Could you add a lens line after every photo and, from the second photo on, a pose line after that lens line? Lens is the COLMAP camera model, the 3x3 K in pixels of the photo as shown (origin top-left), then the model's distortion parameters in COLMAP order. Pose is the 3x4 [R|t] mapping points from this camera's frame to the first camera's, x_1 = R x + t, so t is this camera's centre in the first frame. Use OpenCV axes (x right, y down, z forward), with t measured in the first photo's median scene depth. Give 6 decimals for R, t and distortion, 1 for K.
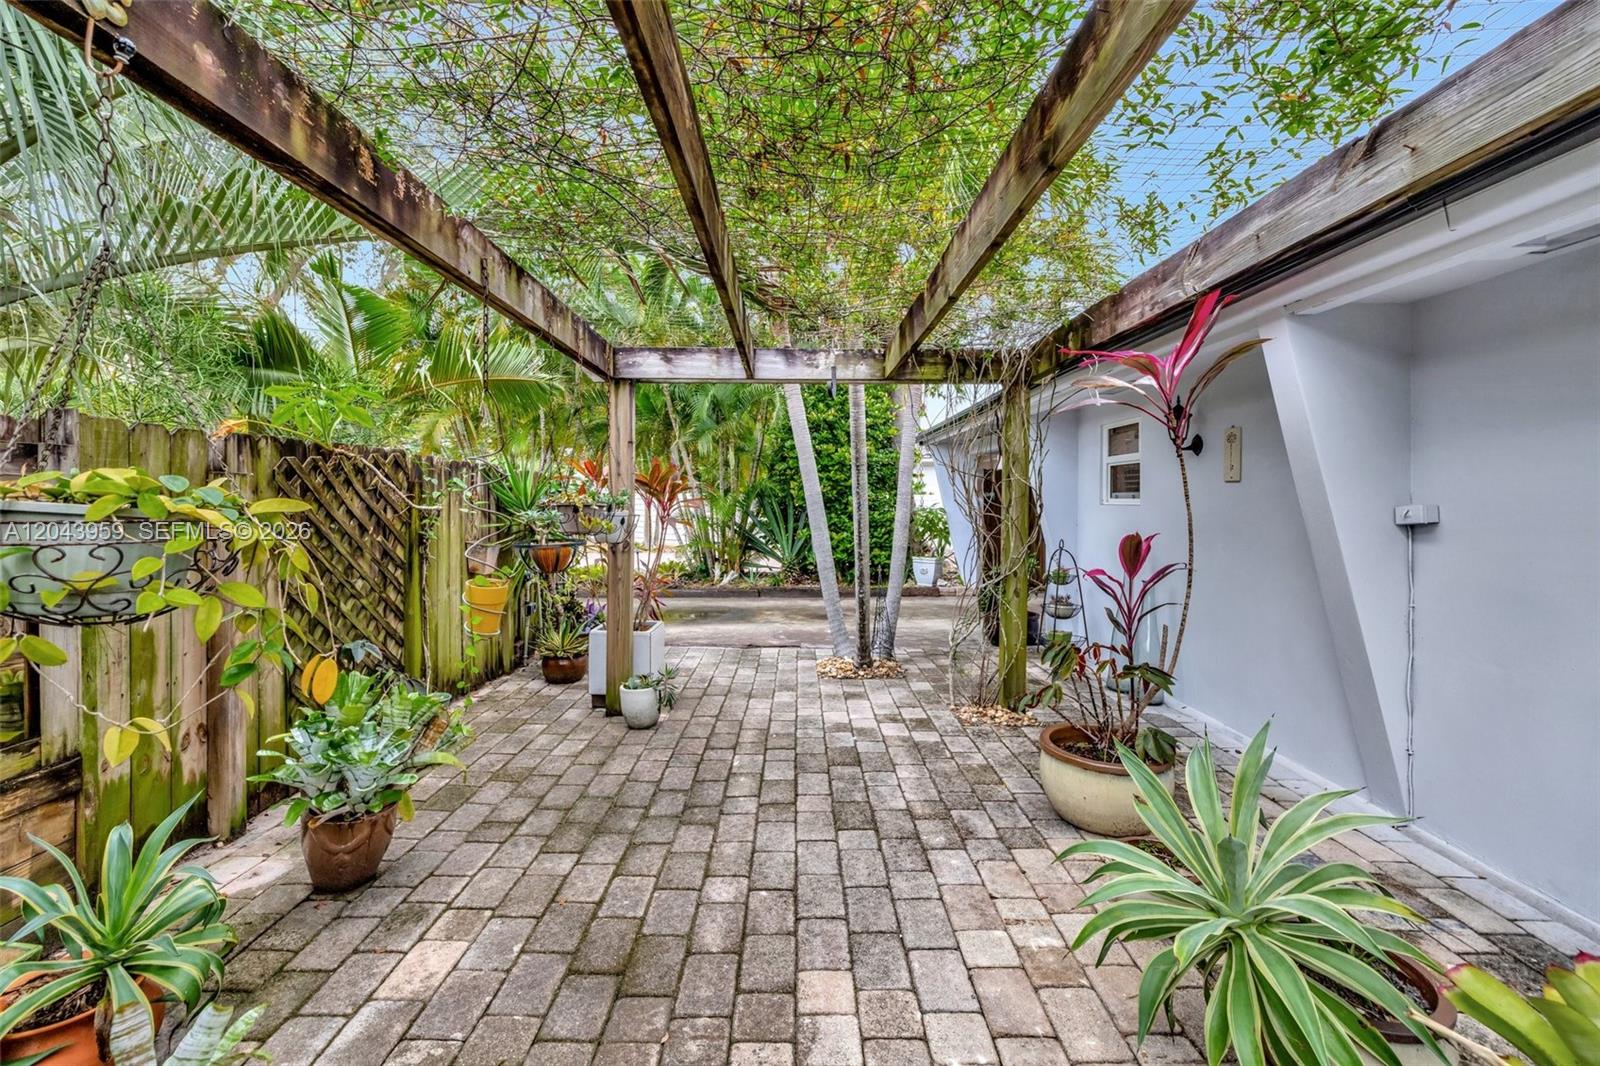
lens RADIAL K [[677.6, 0, 798.5], [0, 677.6, 488.3], [0, 0, 1]] dist [0.000406, 0.000188]
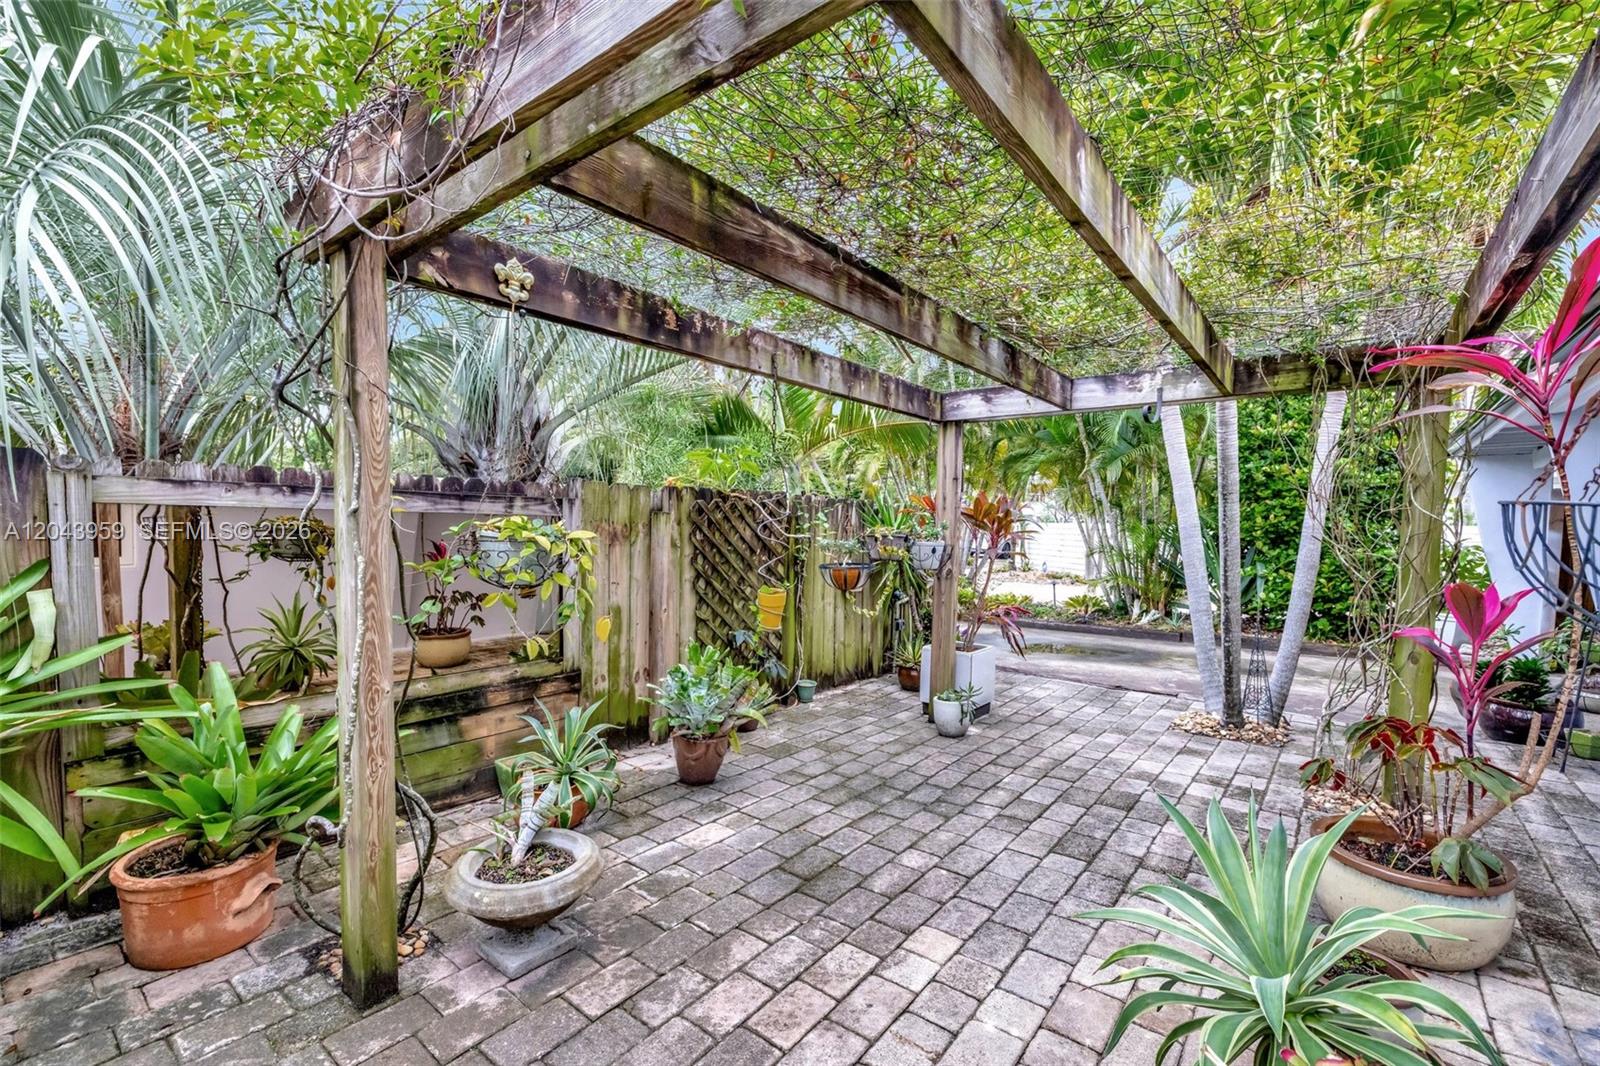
lens RADIAL K [[696.3, 0, 800.0], [0, 696.3, 533.0], [0, 0, 1]] dist [-0.000370, 0.000050]
pose [[0.787726, 0.011650, -0.615916, 0.293023], [0.002356, 0.999757, 0.021924, -0.006628], [0.616021, -0.018721, 0.787507, -0.050089]]
